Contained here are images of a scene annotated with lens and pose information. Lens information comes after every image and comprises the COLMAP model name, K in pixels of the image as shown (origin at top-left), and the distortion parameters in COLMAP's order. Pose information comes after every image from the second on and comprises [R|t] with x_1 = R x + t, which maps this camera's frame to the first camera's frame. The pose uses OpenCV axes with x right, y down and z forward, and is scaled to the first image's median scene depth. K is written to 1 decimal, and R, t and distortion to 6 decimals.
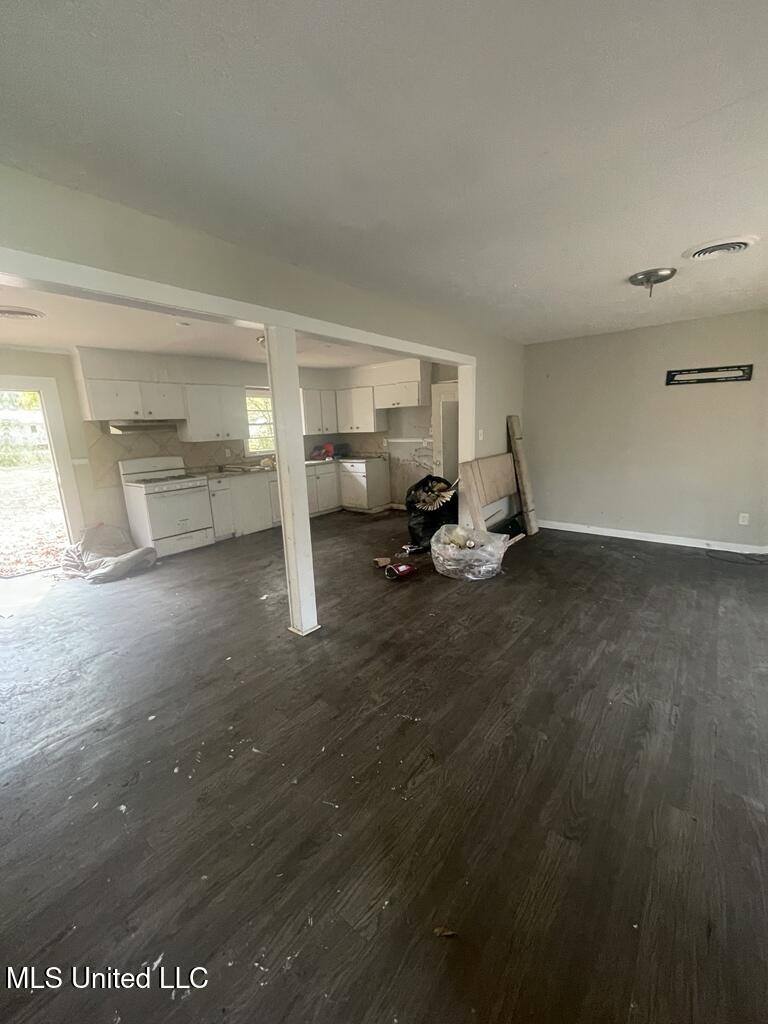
lens RADIAL K [[408.7, 0, 386.7], [0, 408.7, 513.4], [0, 0, 1]] dist [-0.002873, -0.000065]
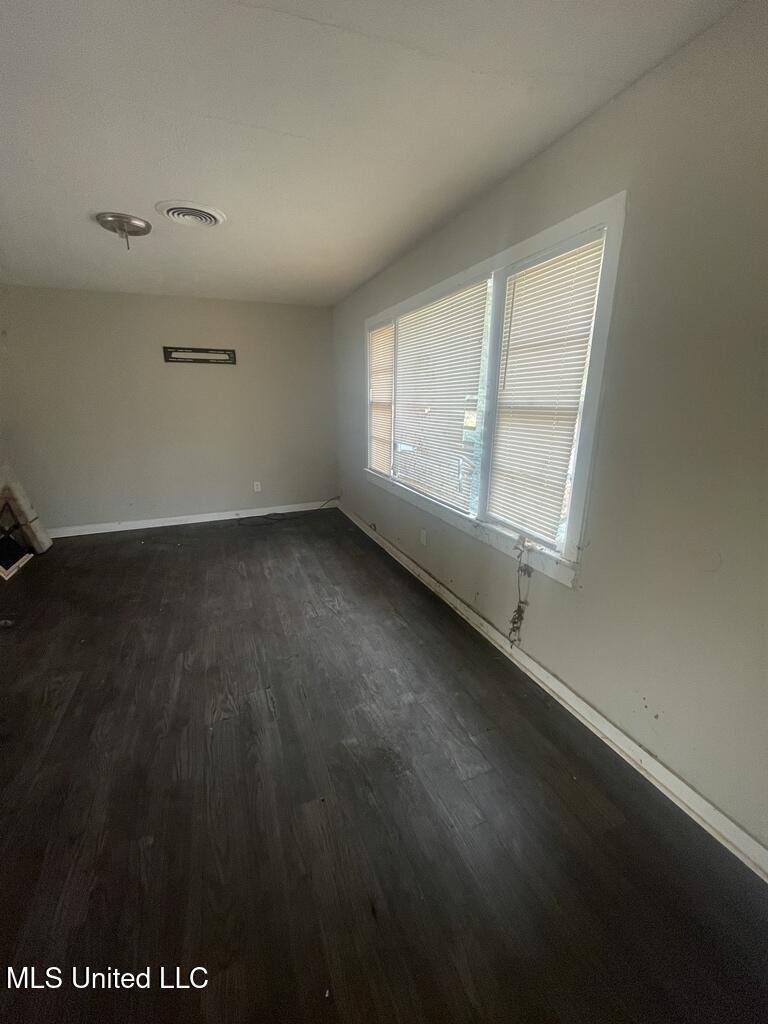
lens RADIAL K [[408.7, 0, 384.4], [0, 408.7, 511.5], [0, 0, 1]] dist [-0.002873, -0.000065]
pose [[0.479631, -0.210036, 0.851962, 0.067617], [0.175666, 0.974258, 0.141291, -0.027553], [-0.859707, 0.081893, 0.504180, 0.165490]]
